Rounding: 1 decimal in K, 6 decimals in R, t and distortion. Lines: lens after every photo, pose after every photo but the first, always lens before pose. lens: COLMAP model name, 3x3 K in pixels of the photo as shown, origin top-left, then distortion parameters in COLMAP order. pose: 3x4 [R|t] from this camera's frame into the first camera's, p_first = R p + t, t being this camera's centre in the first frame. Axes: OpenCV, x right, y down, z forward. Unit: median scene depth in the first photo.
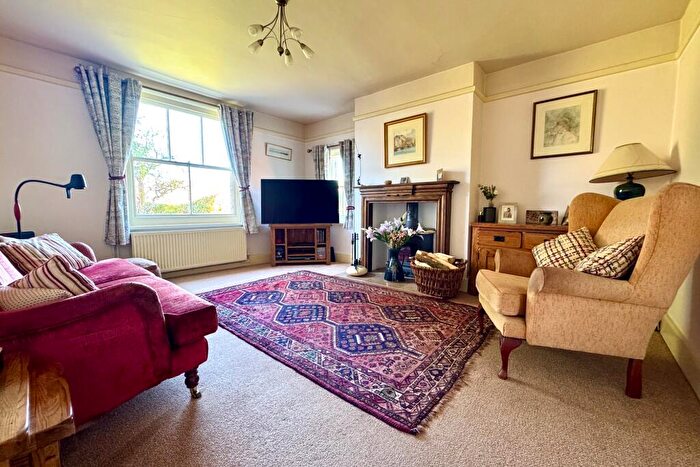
lens RADIAL K [[277.3, 0, 346.8], [0, 277.3, 232.4], [0, 0, 1]] dist [-0.001039, 0.000074]
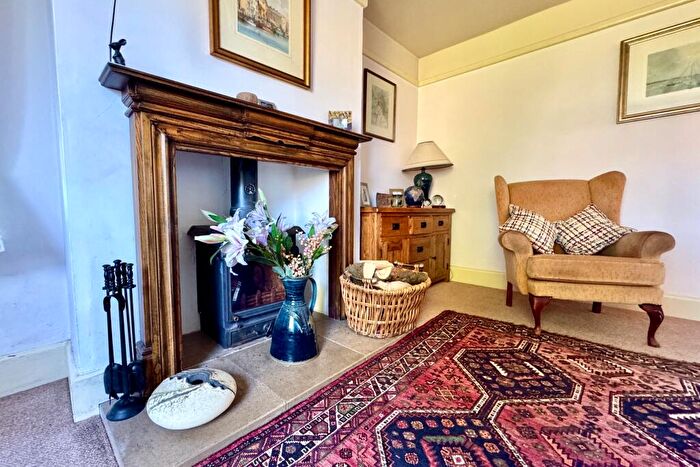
lens RADIAL K [[292.8, 0, 349.1], [0, 292.8, 227.6], [0, 0, 1]] dist [-0.000517, 0.000211]
pose [[0.048638, -0.074139, 0.996061, -0.366564], [0.068957, 0.995111, 0.070701, -0.051716], [-0.996433, 0.065246, 0.053513, 1.348752]]
